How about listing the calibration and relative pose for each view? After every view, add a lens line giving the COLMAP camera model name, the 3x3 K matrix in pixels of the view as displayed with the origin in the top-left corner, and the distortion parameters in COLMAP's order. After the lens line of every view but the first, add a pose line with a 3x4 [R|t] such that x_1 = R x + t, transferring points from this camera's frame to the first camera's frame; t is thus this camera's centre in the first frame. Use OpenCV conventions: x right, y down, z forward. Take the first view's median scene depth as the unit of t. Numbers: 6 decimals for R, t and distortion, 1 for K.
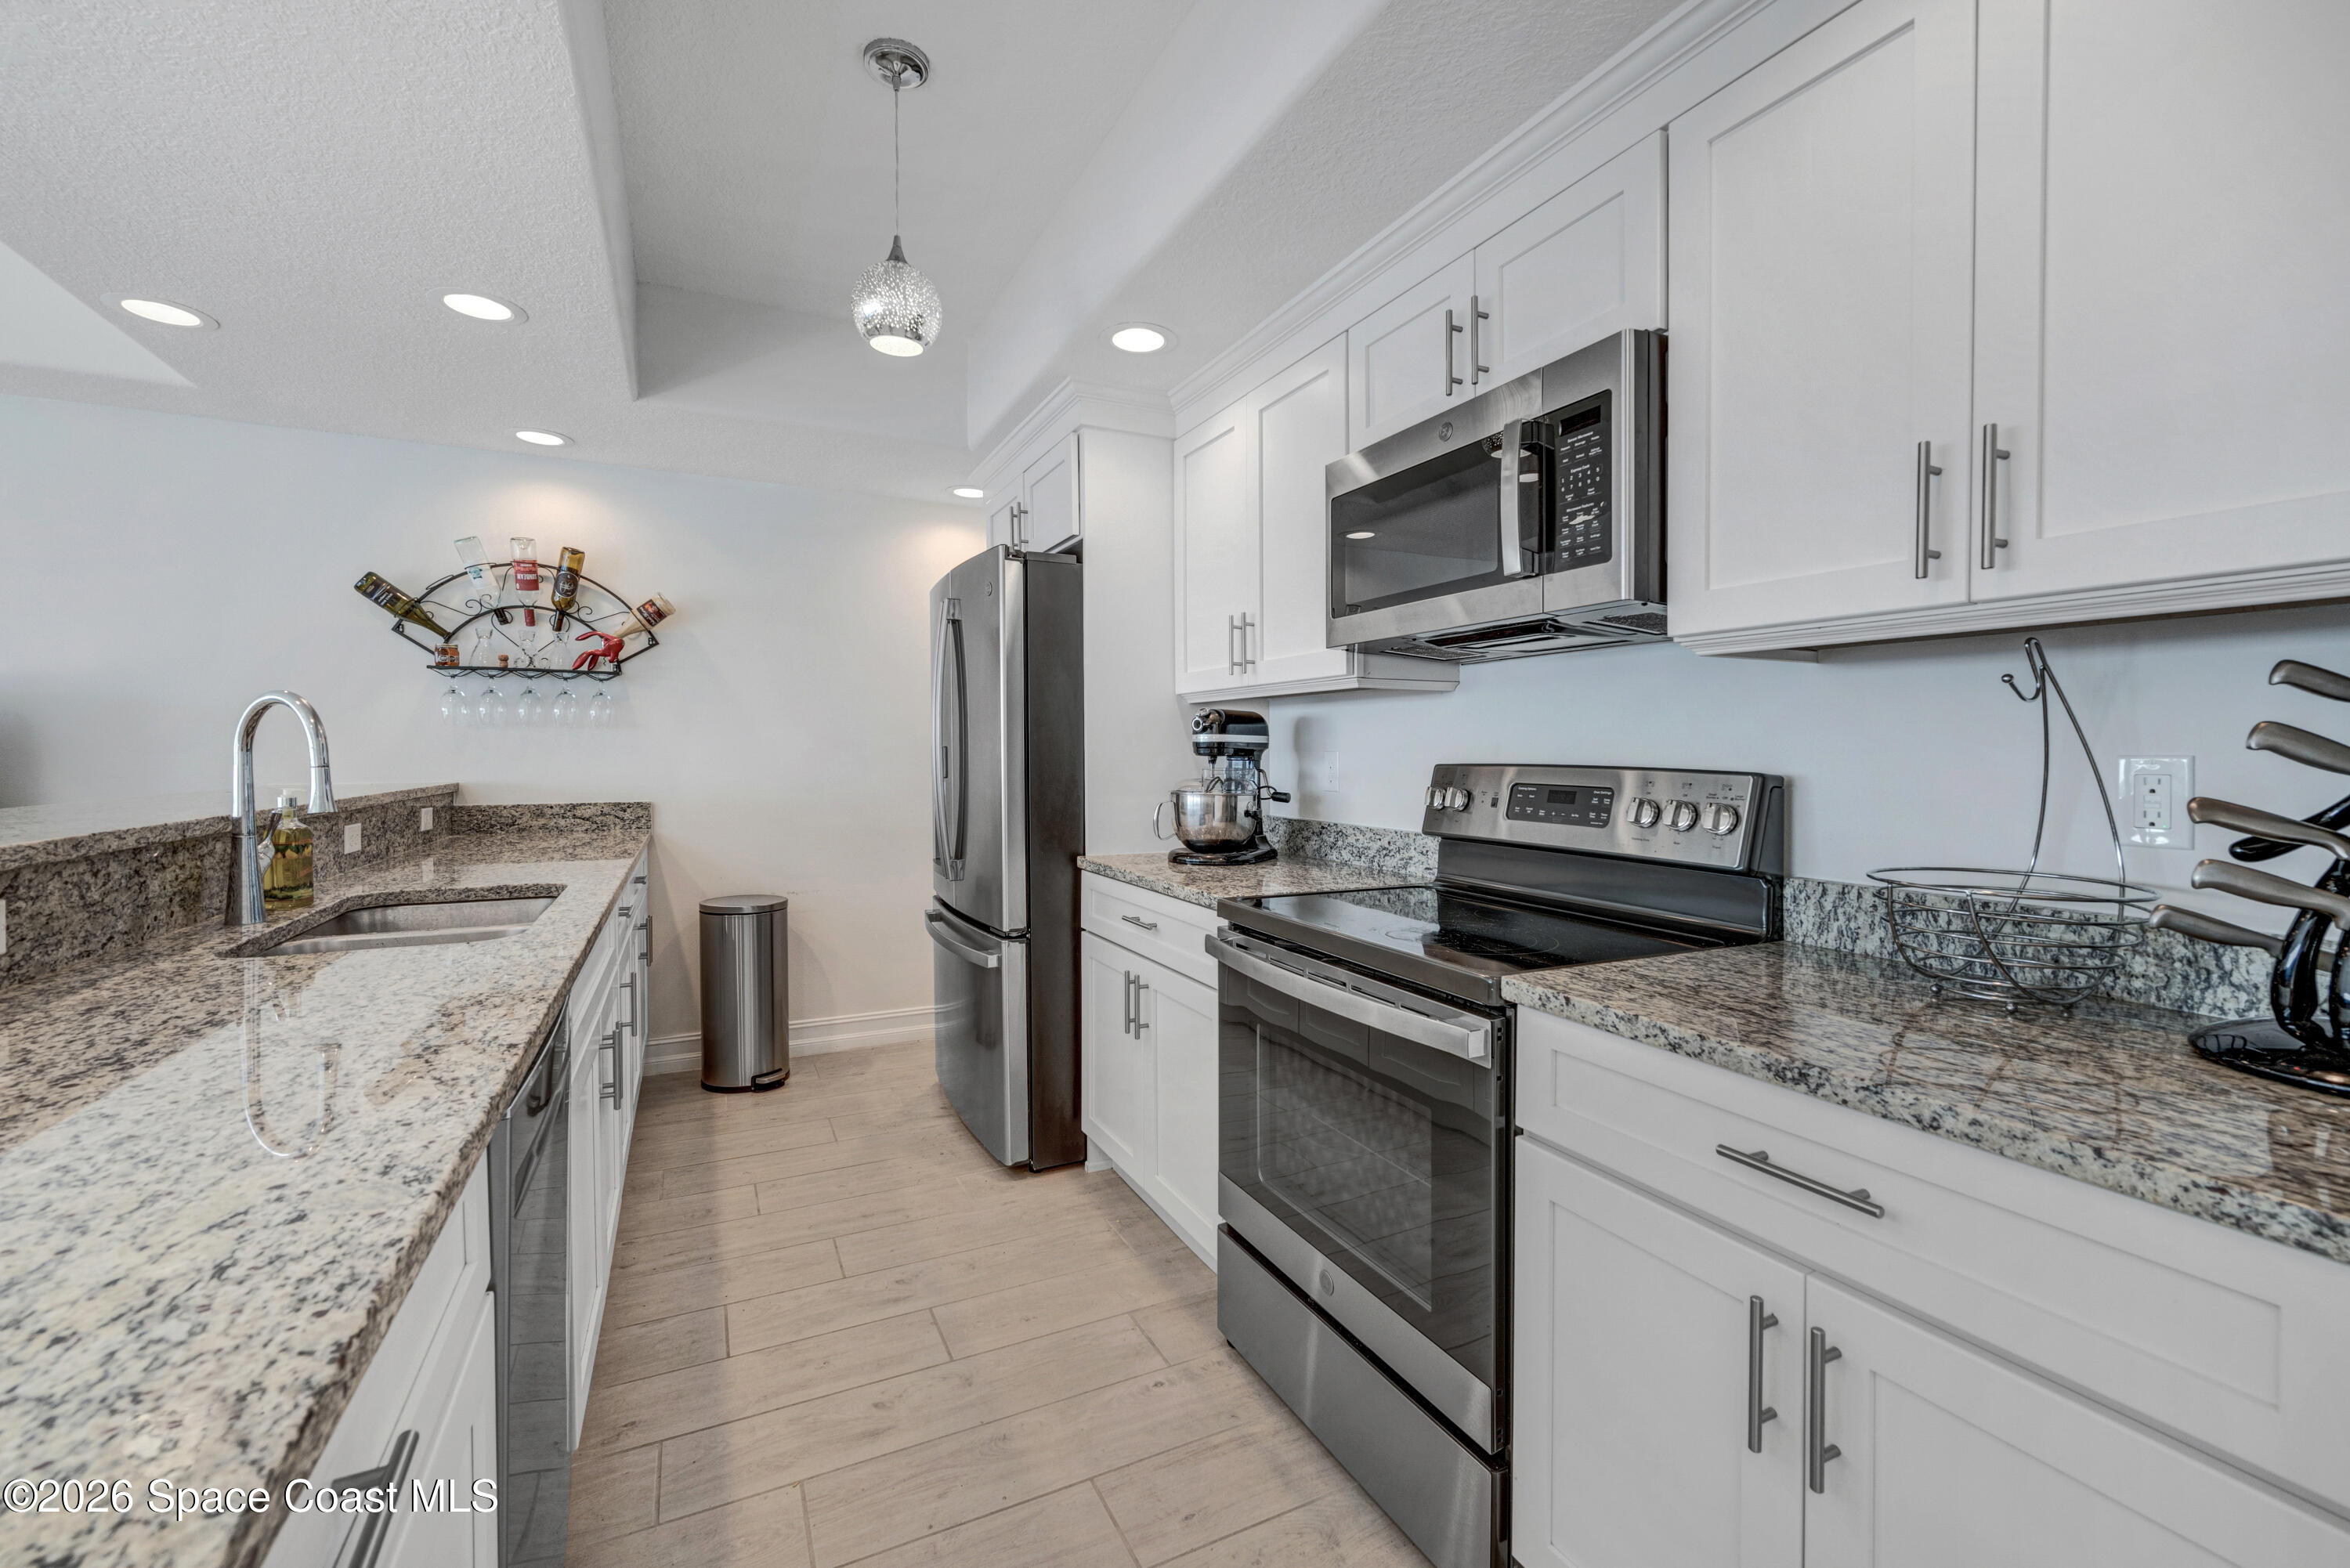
lens RADIAL K [[954.4, 0, 1211.4], [0, 954.4, 766.4], [0, 0, 1]] dist [-0.004155, -0.000615]
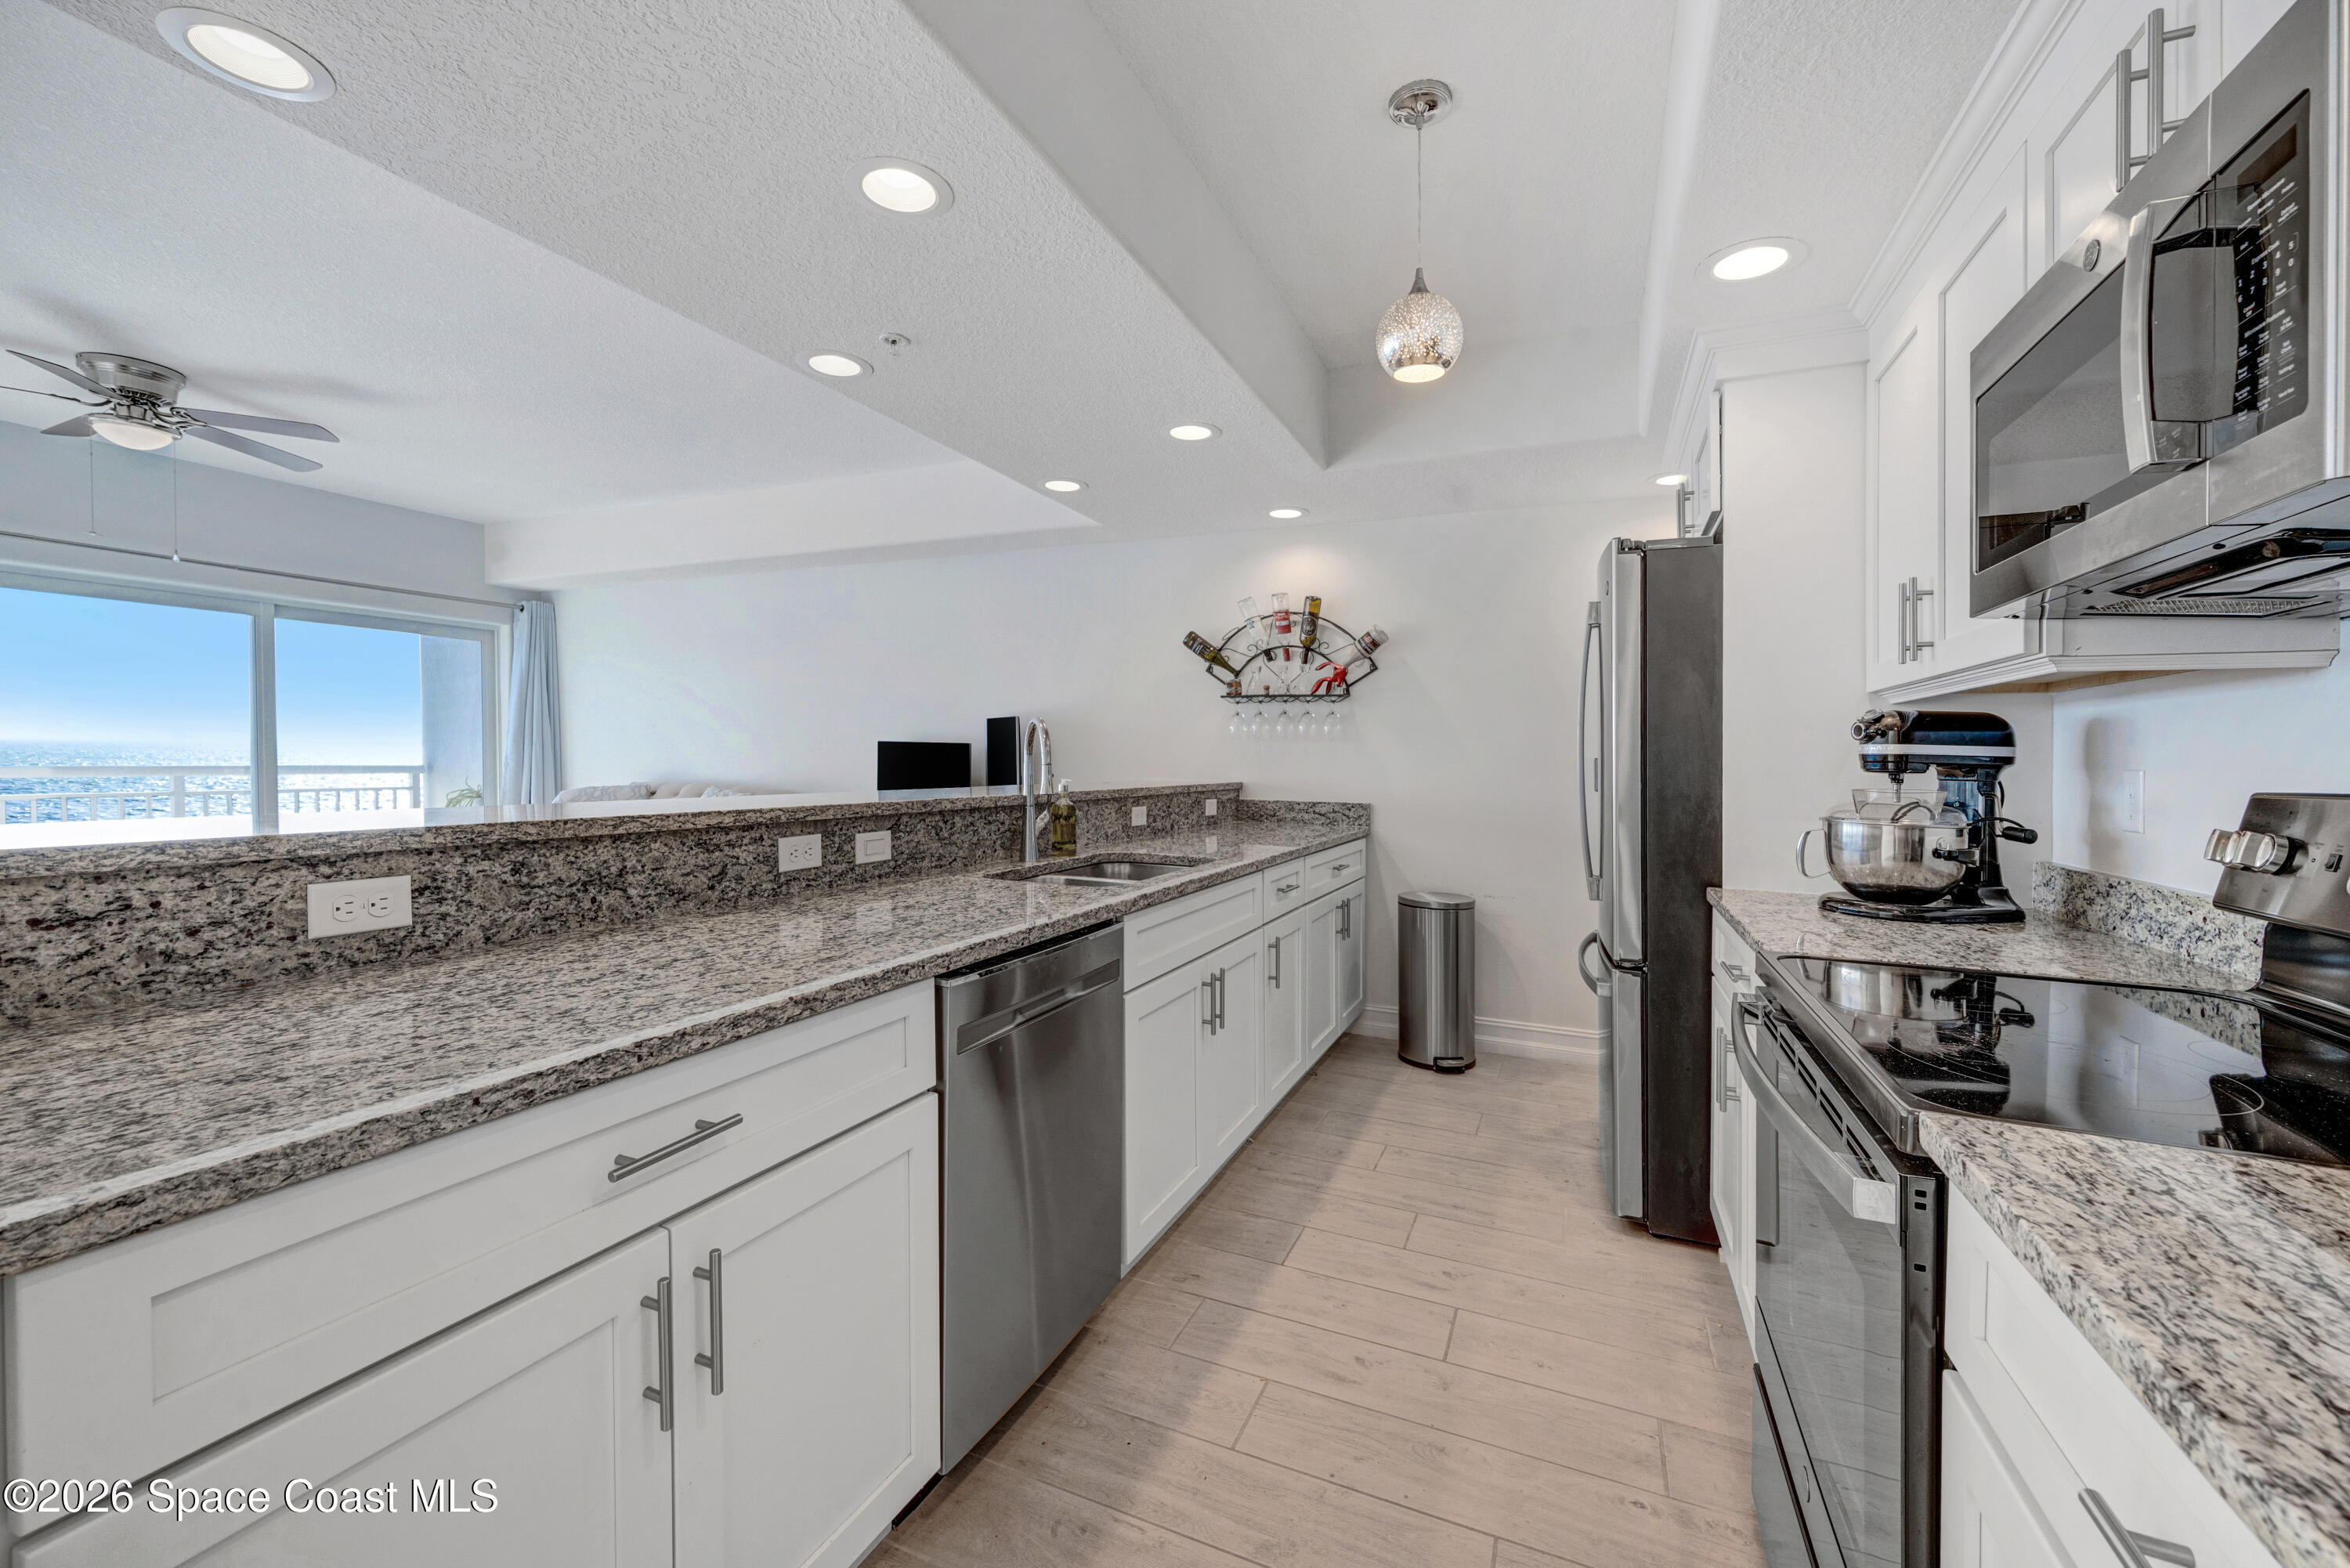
lens RADIAL K [[954.4, 0, 1184.2], [0, 954.4, 783.2], [0, 0, 1]] dist [-0.004155, -0.000615]
pose [[0.634053, 0.028823, -0.772752, 0.217914], [-0.026741, 0.999525, 0.015340, 0.000249], [0.772827, 0.010938, 0.634522, 0.092266]]
